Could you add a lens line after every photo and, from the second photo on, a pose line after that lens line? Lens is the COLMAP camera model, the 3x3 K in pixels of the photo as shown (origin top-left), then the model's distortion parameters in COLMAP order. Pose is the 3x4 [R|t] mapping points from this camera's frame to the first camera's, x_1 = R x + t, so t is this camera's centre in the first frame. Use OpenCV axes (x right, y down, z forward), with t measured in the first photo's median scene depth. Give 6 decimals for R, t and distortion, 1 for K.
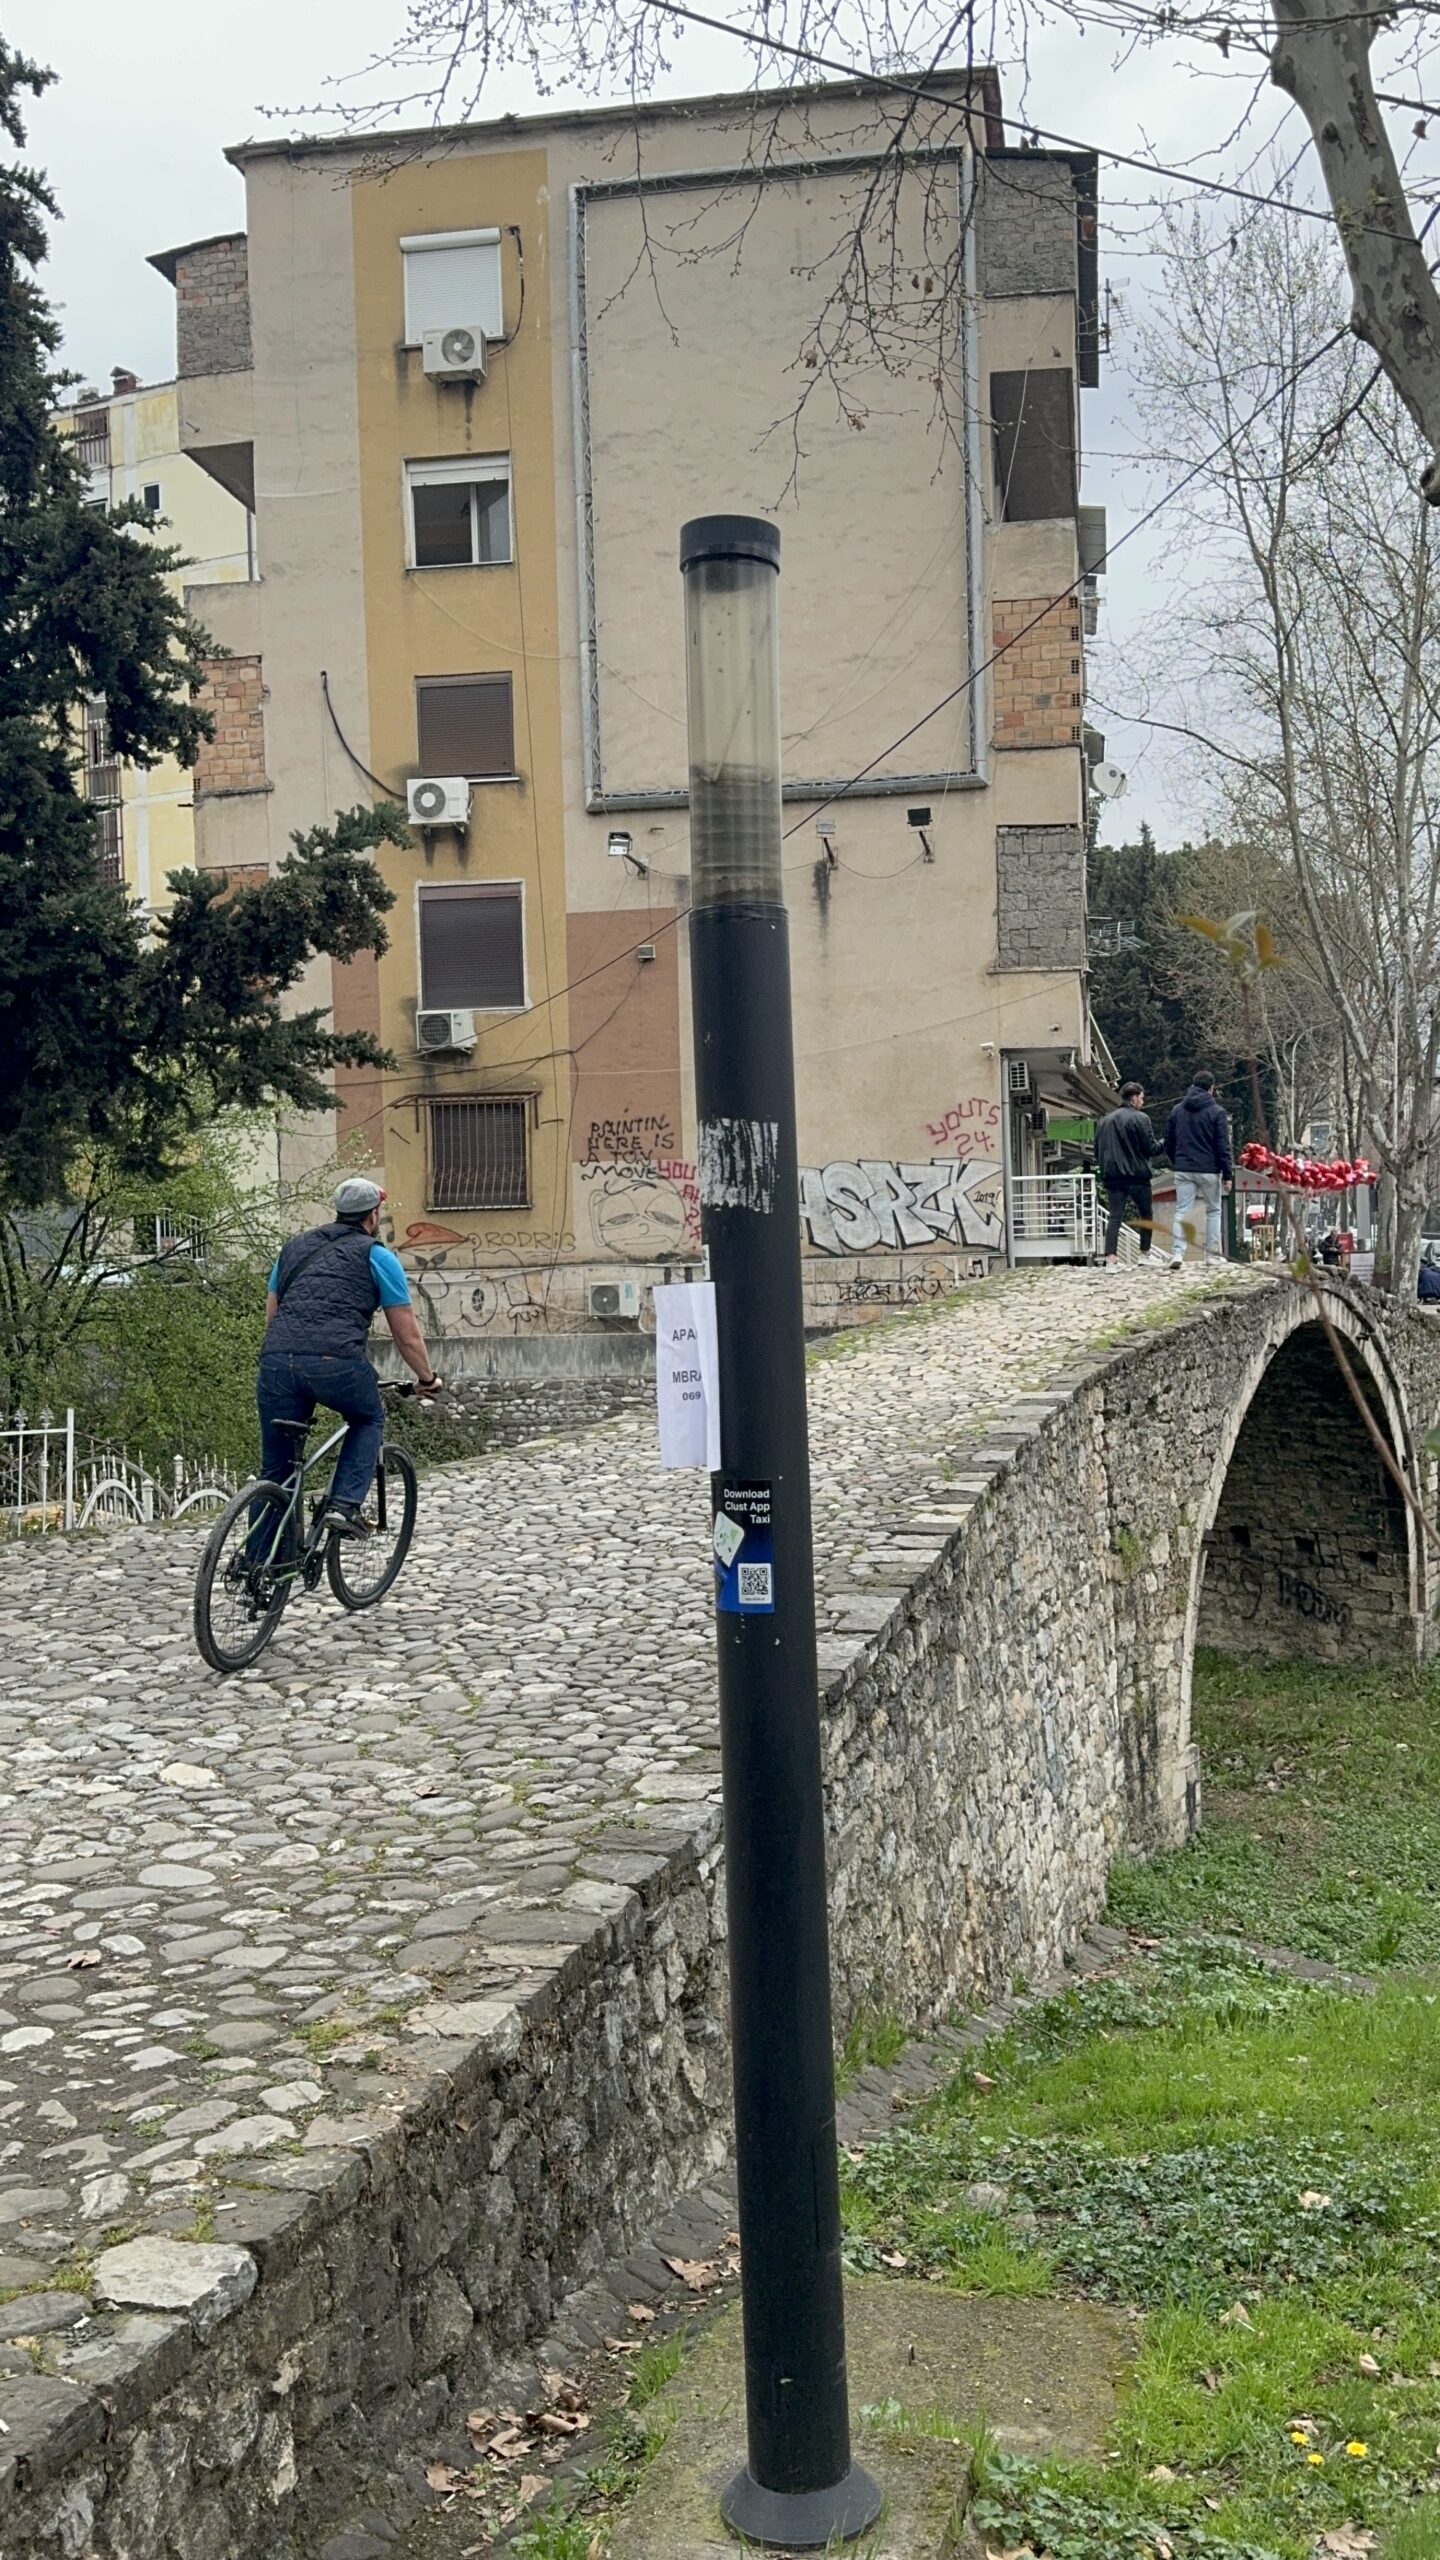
lens RADIAL K [[2202.2, 0, 750.4], [0, 2202.2, 1288.4], [0, 0, 1]] dist [0.069712, -0.123150]
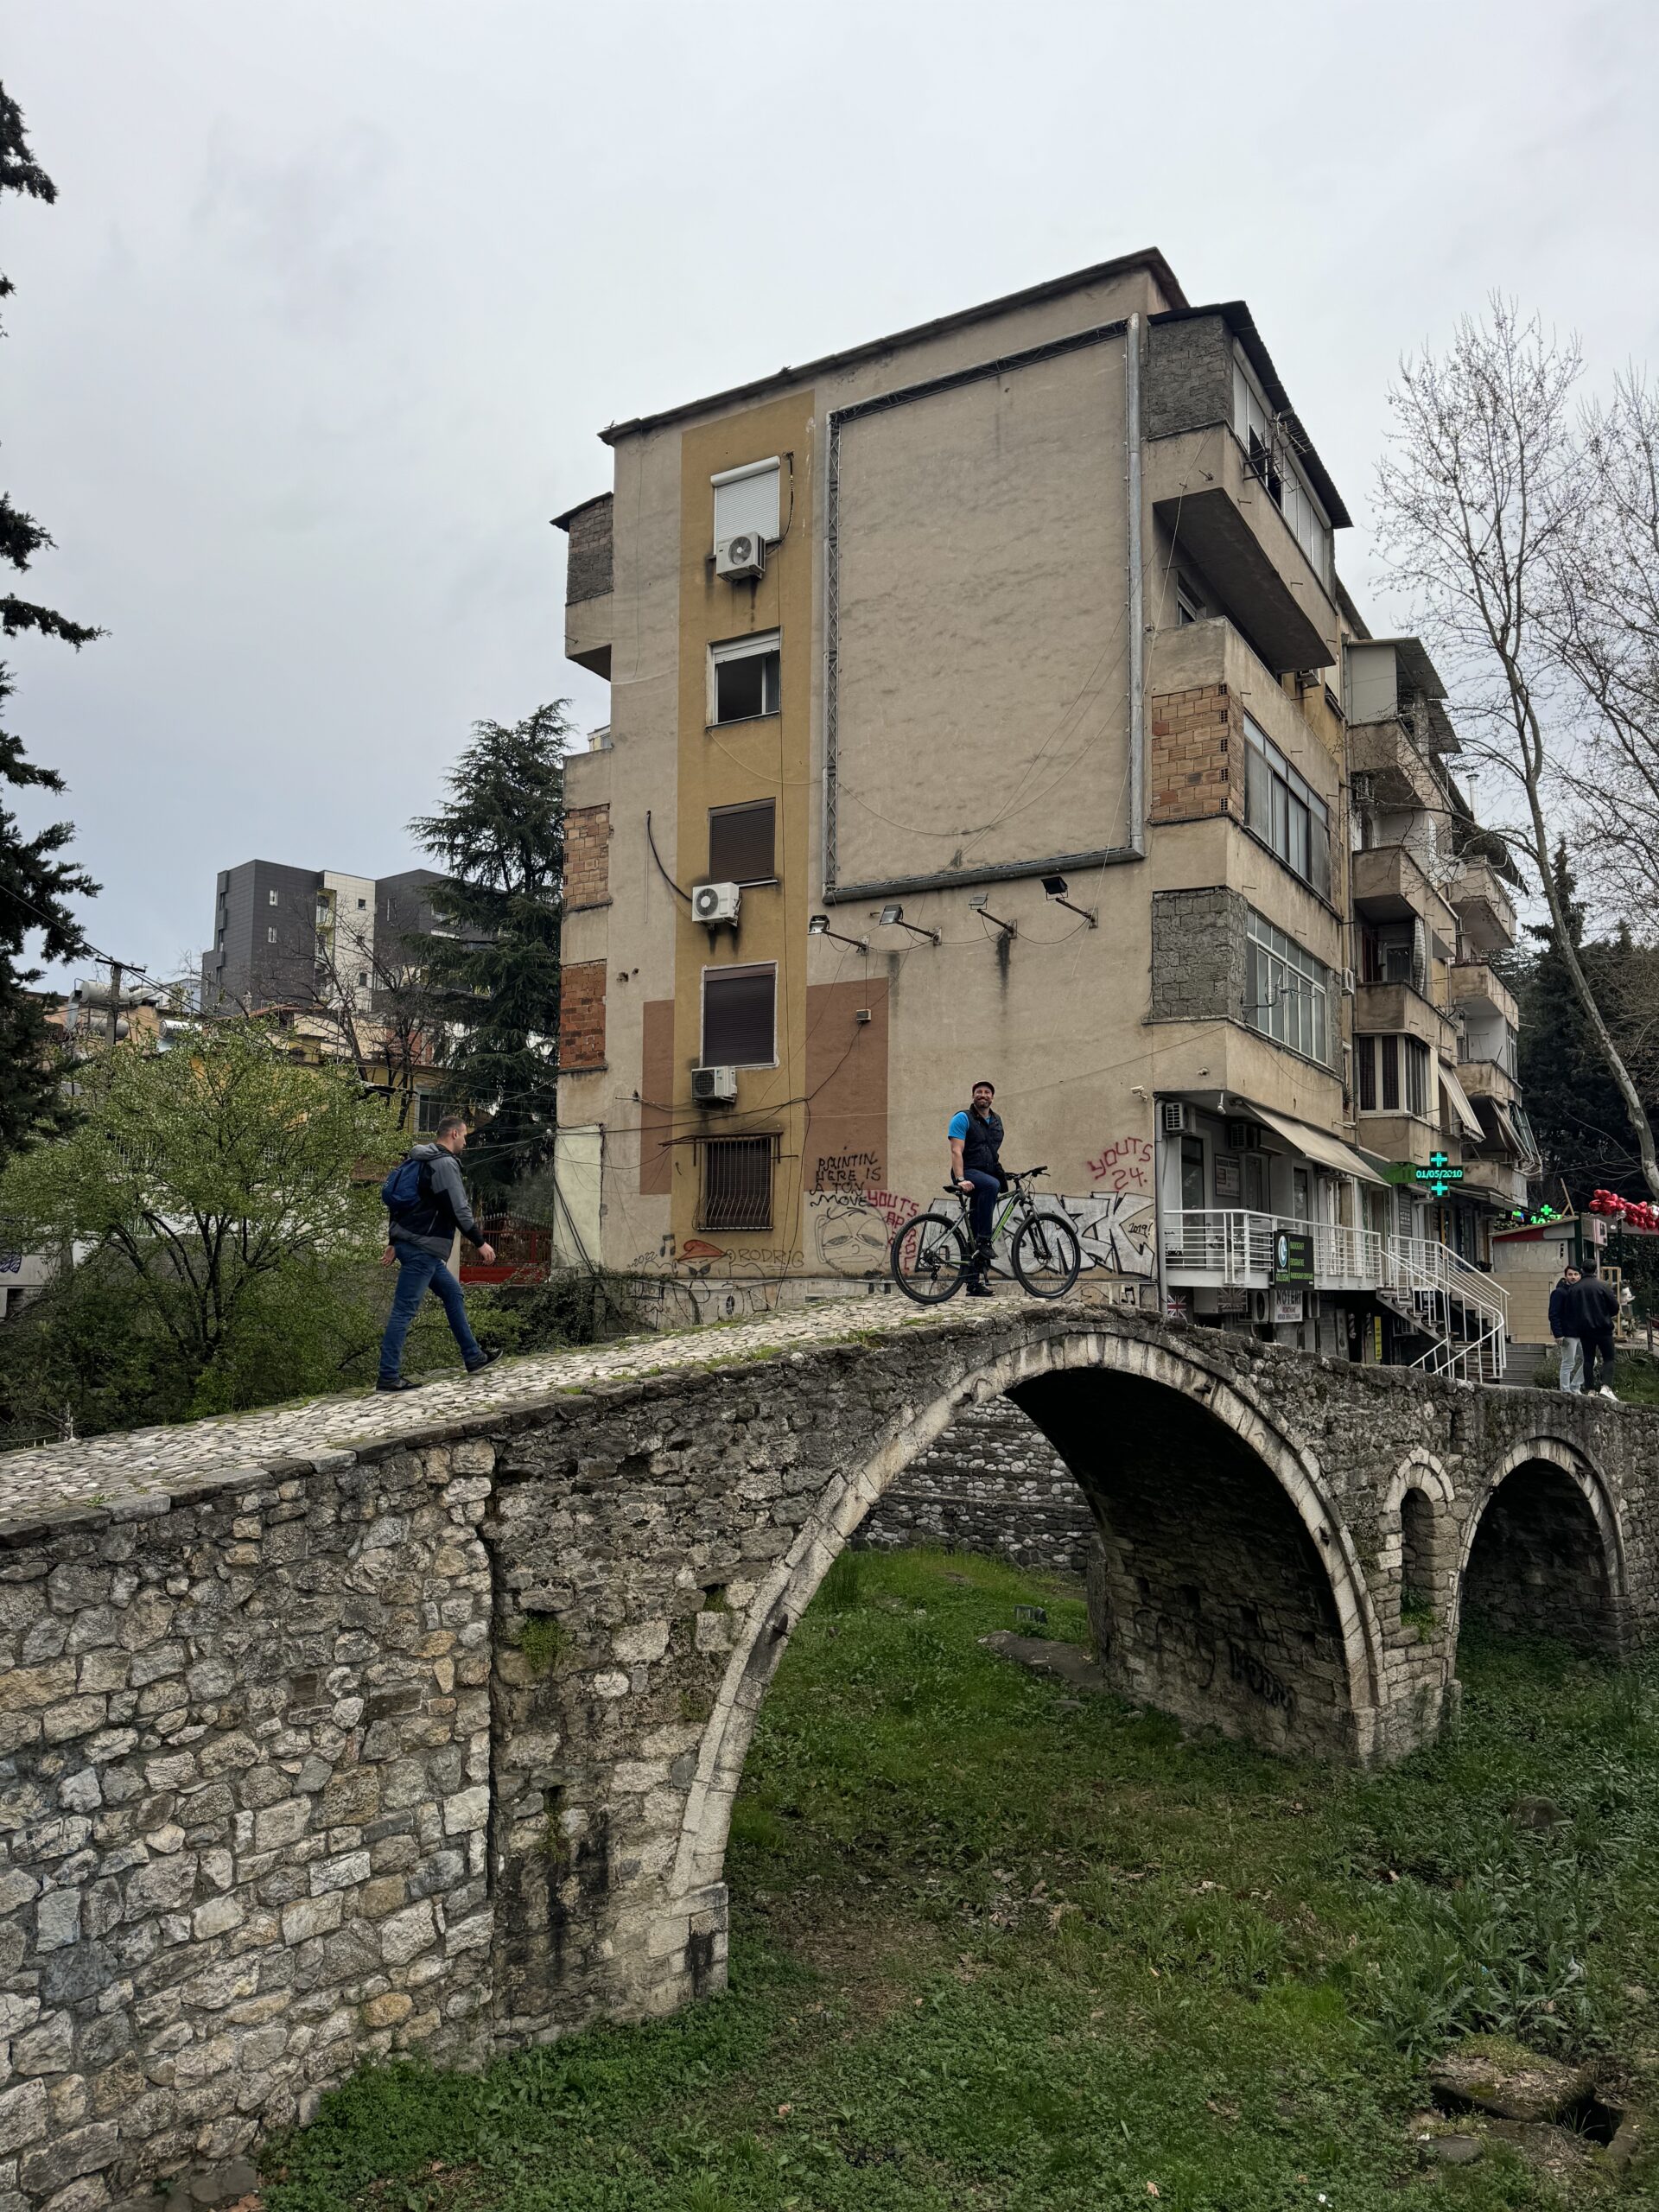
lens RADIAL K [[1534.3, 0, 840.8], [0, 1534.3, 1119.6], [0, 0, 1]] dist [0.072229, -0.087680]
pose [[0.929370, -0.004626, -0.369121, 0.250735], [-0.036248, 0.993946, -0.103720, -0.011006], [0.367366, 0.109774, 0.923575, 0.244150]]
